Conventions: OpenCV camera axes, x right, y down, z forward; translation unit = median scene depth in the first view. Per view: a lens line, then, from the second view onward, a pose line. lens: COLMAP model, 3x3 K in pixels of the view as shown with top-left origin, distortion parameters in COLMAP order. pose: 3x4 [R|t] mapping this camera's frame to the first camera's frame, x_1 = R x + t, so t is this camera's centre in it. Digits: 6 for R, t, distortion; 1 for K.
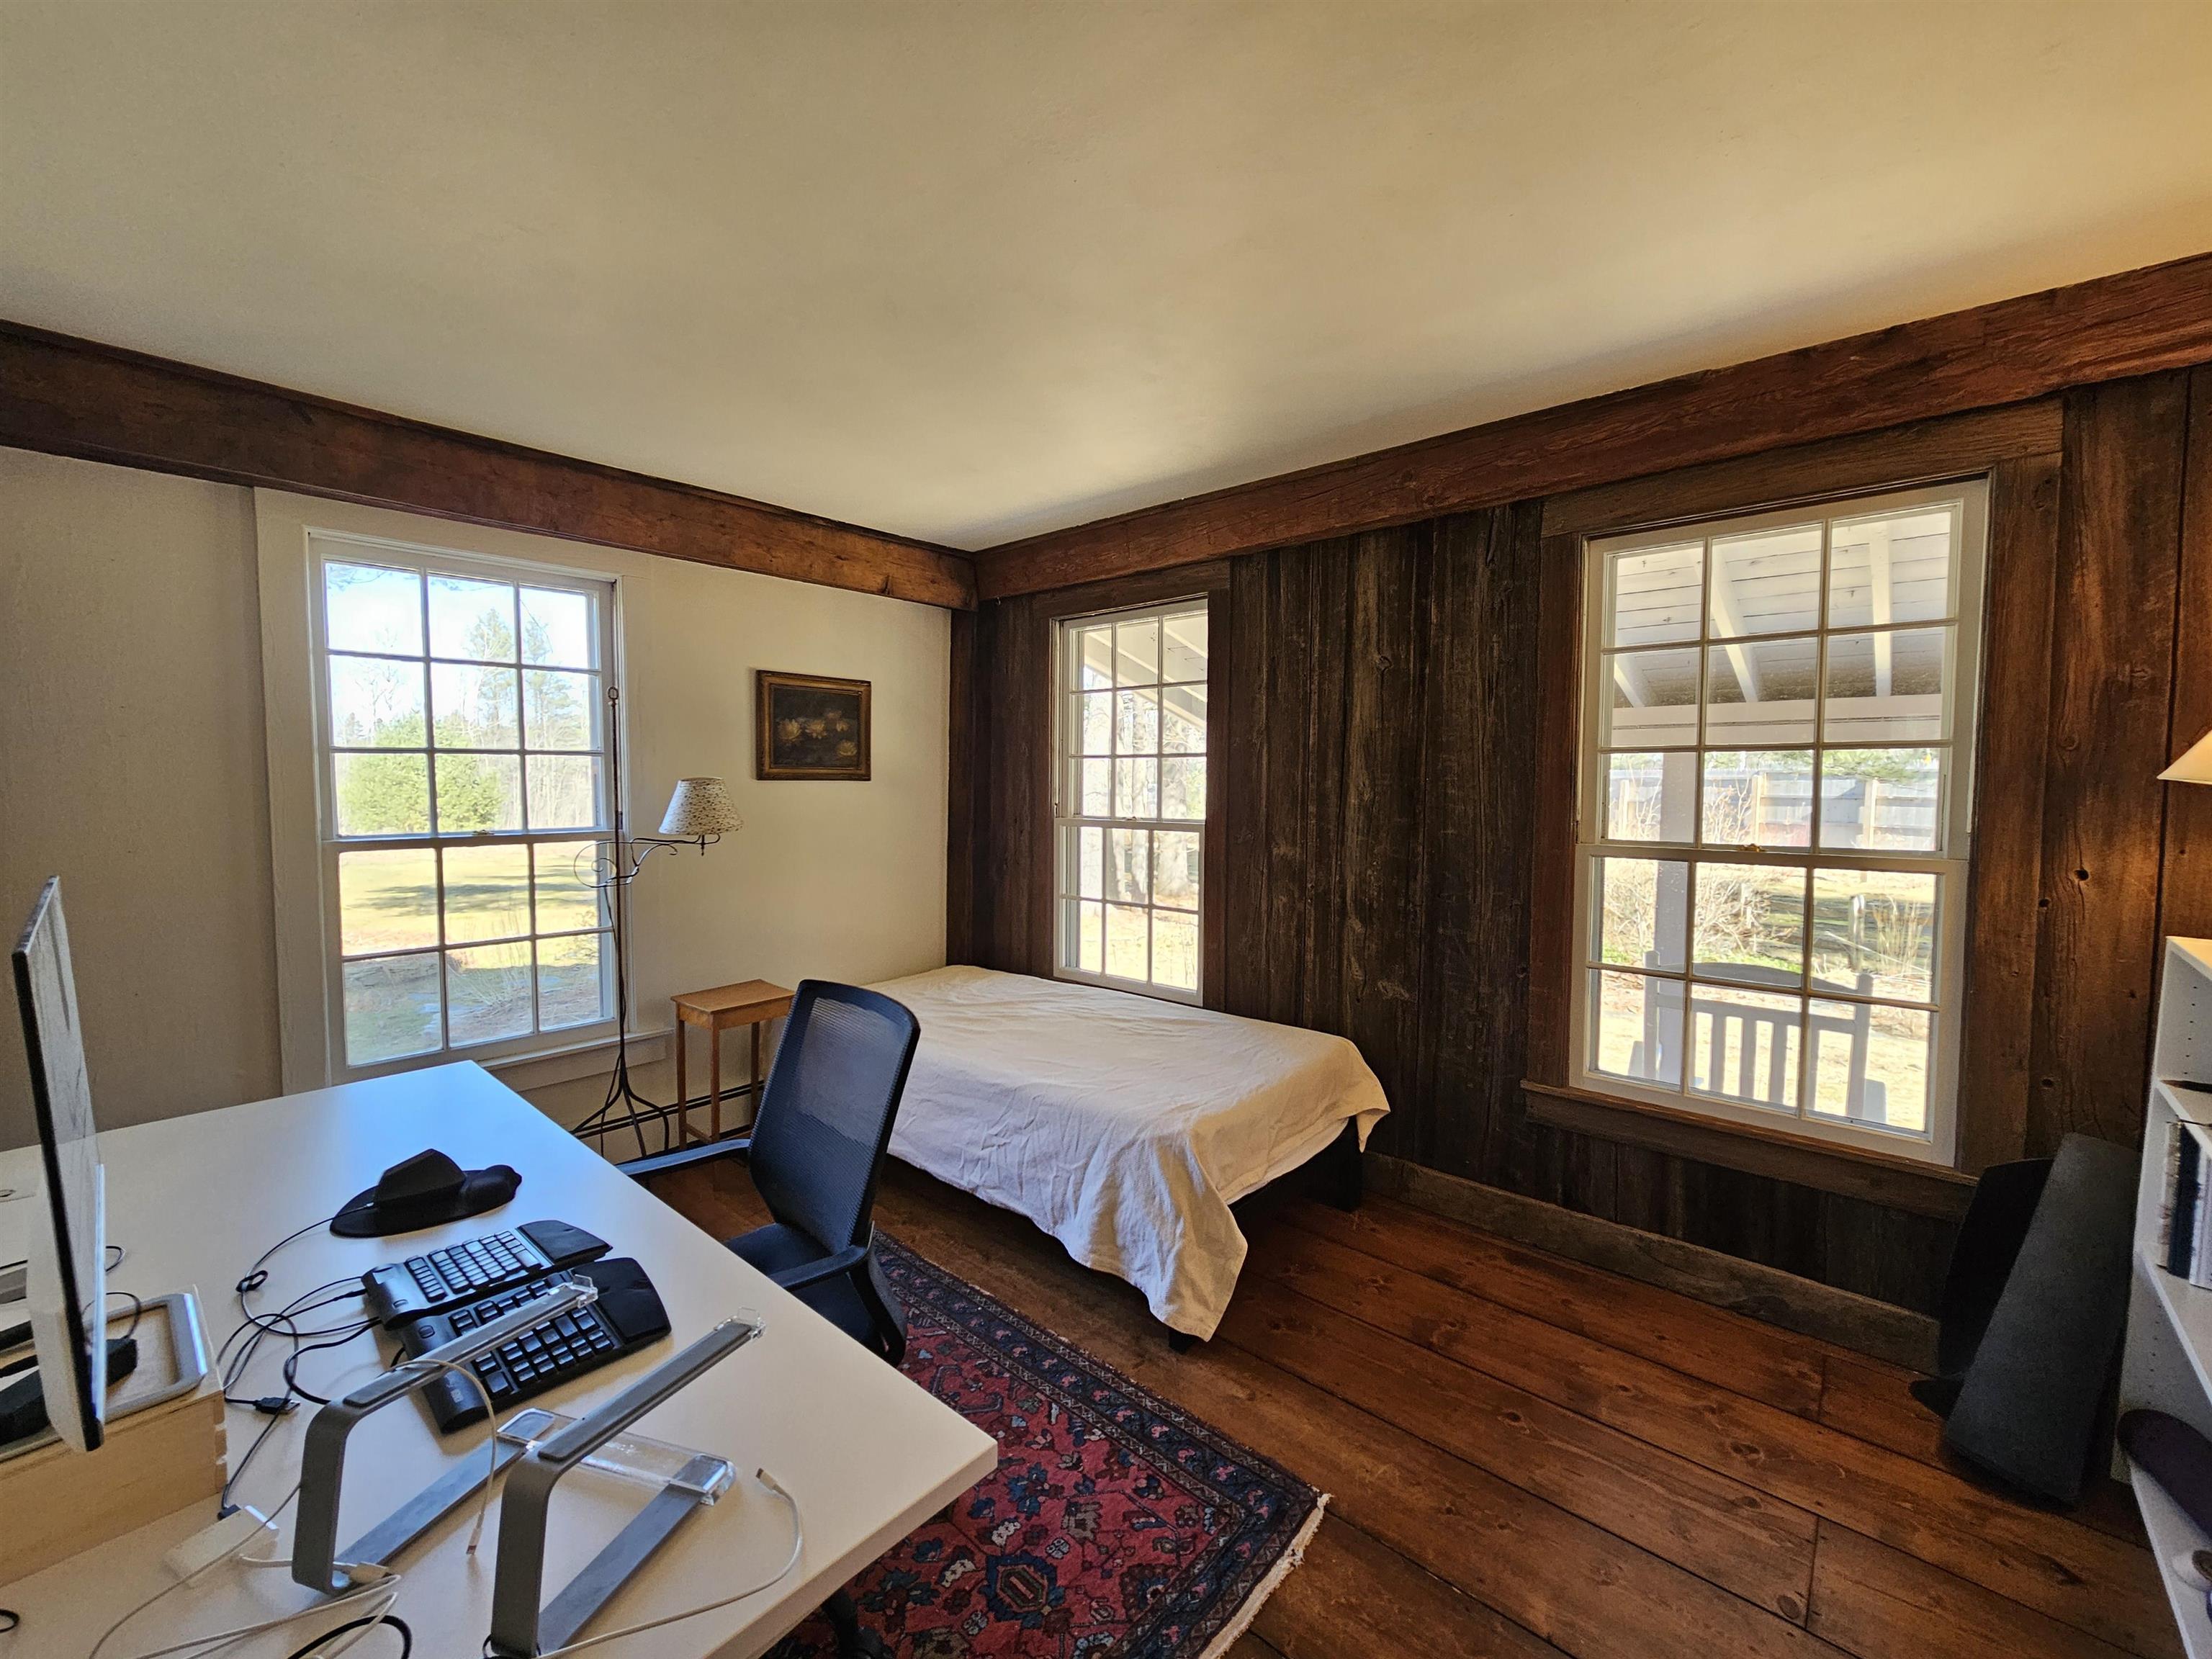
lens RADIAL K [[901.3, 0, 1102.8], [0, 901.3, 825.8], [0, 0, 1]] dist [0.002878, -0.001001]
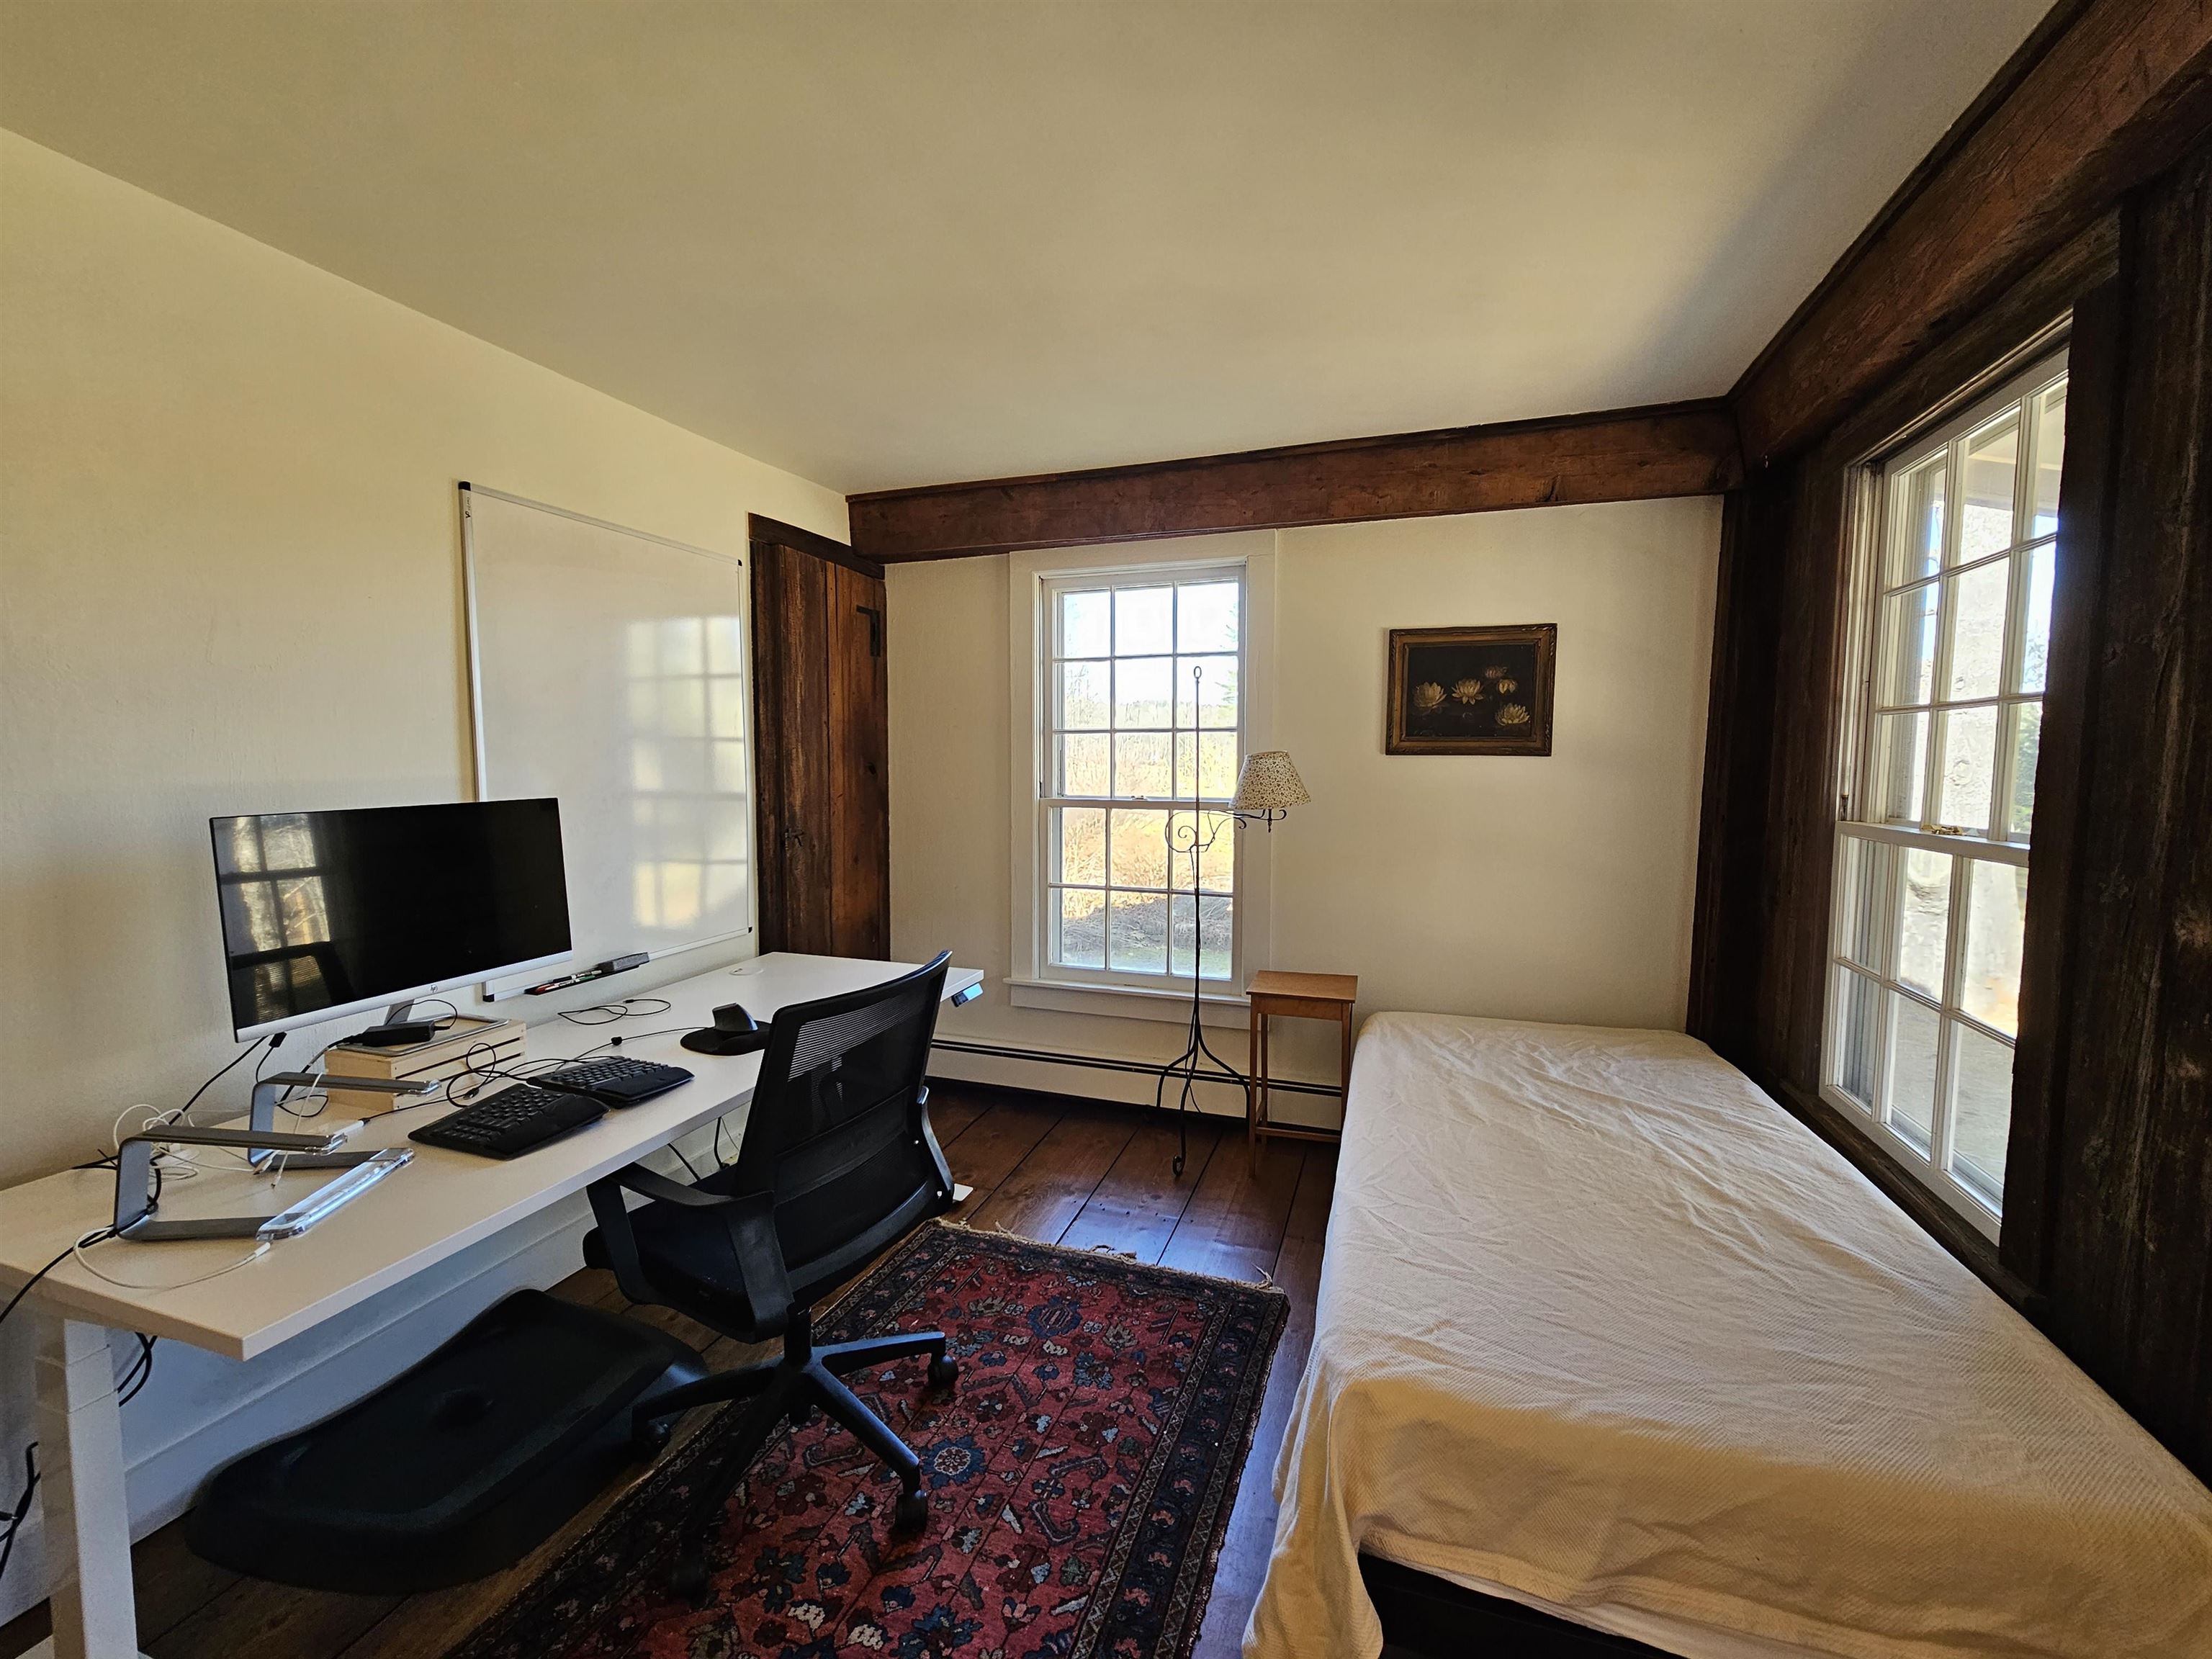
lens RADIAL K [[901.3, 0, 1095.3], [0, 901.3, 819.1], [0, 0, 1]] dist [0.002878, -0.001001]
pose [[0.383978, 0.061331, -0.921303, 0.367092], [-0.051652, 0.997656, 0.044886, -0.014161], [0.921897, 0.030352, 0.386245, 0.442987]]
